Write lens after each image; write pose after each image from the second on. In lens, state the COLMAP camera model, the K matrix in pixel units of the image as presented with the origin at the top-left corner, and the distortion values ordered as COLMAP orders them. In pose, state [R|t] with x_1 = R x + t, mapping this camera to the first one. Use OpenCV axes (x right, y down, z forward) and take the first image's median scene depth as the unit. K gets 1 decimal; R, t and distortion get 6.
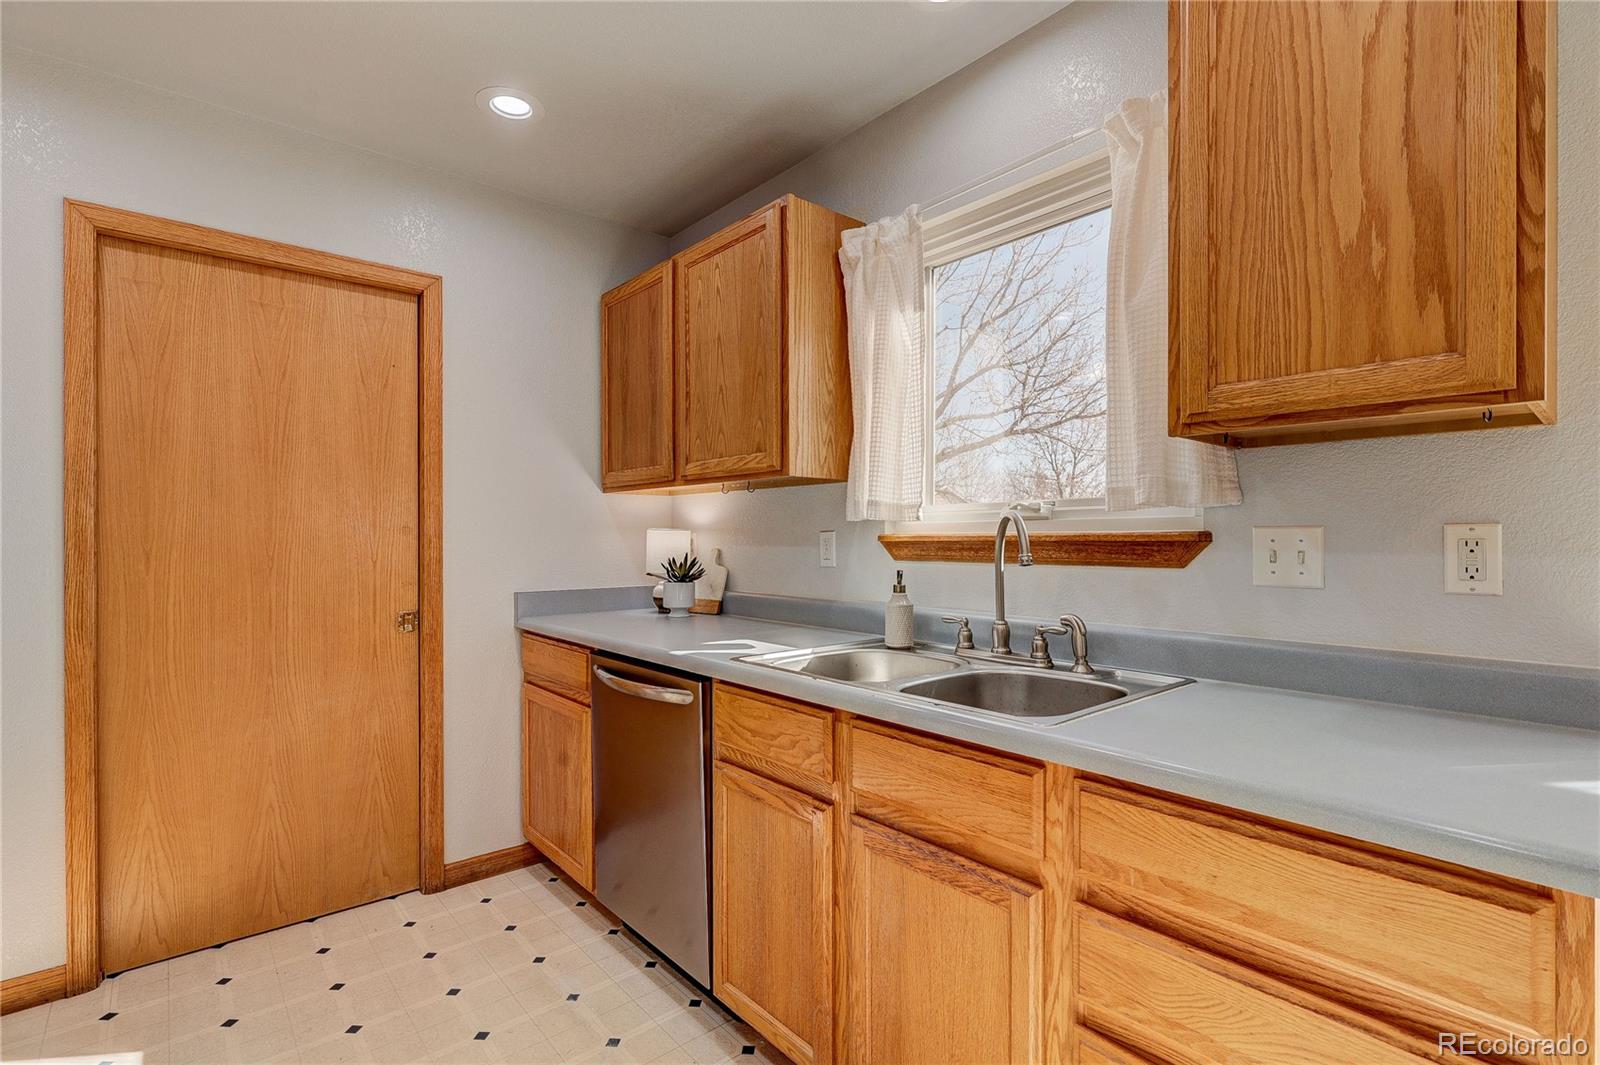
lens RADIAL K [[748.4, 0, 805.7], [0, 748.4, 538.3], [0, 0, 1]] dist [-0.000141, -0.000426]
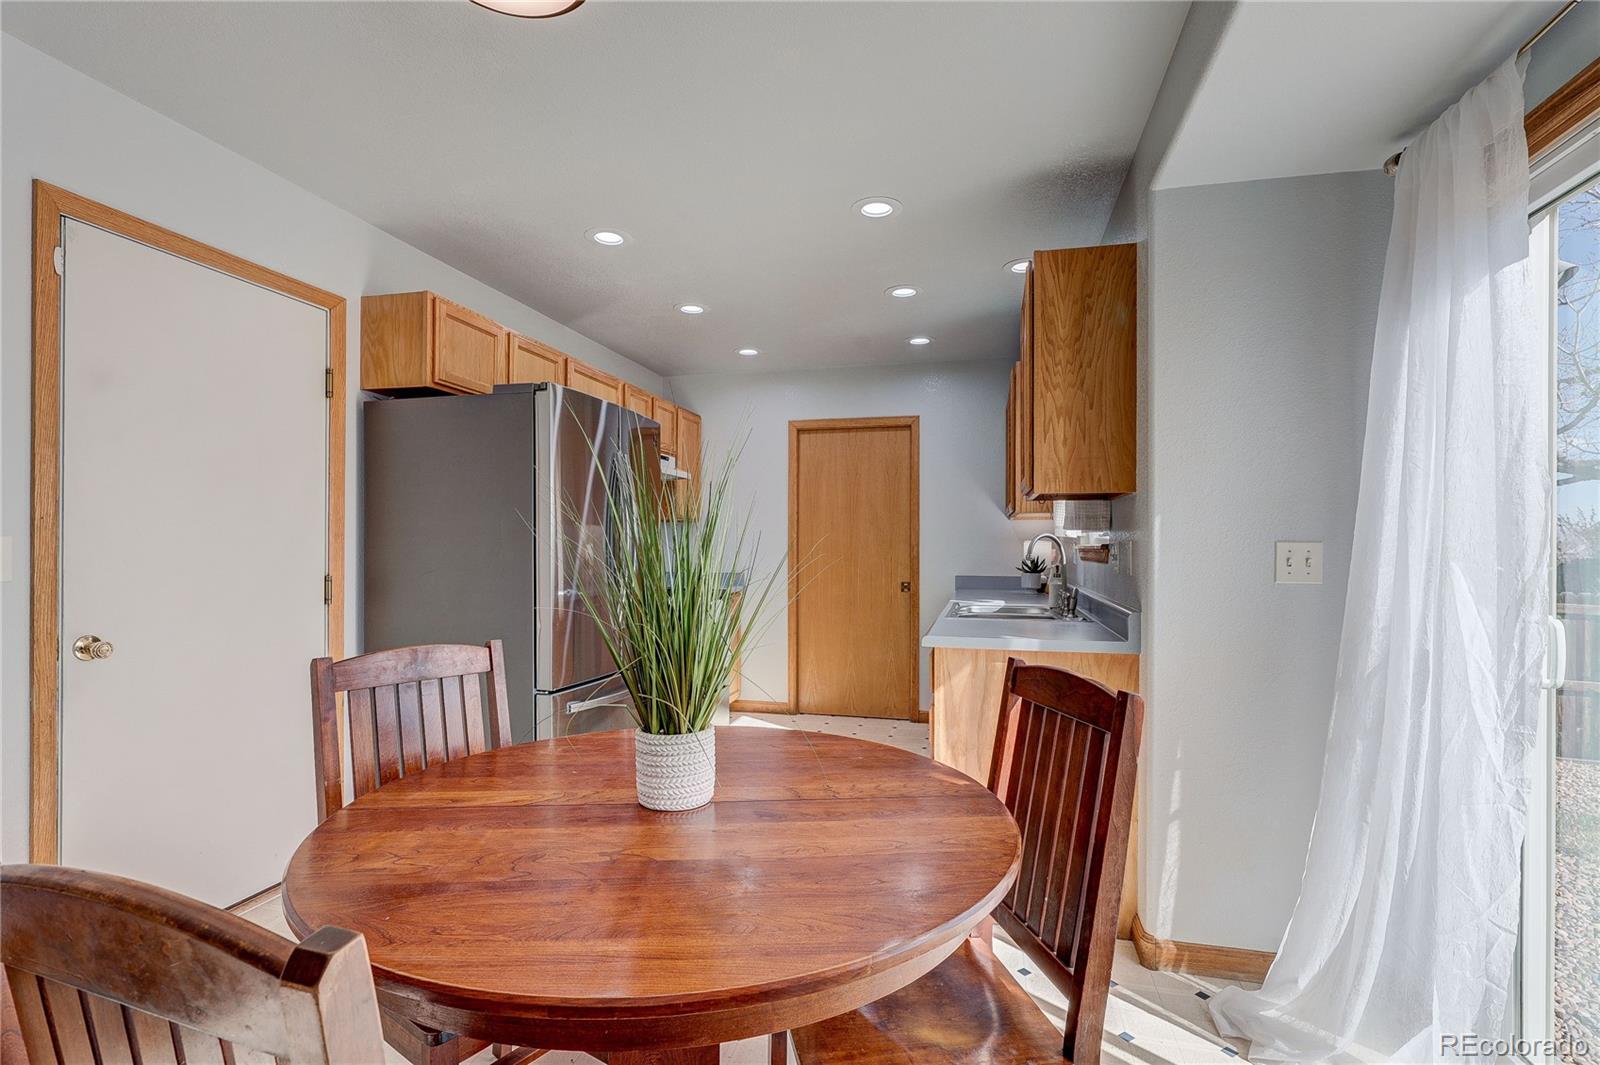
lens RADIAL K [[748.4, 0, 805.7], [0, 748.4, 538.3], [0, 0, 1]] dist [-0.000141, -0.000426]
pose [[0.583063, -0.001735, -0.812425, 1.146234], [-0.006421, 0.999957, -0.006744, -0.007334], [0.812402, 0.009149, 0.583026, -0.488133]]
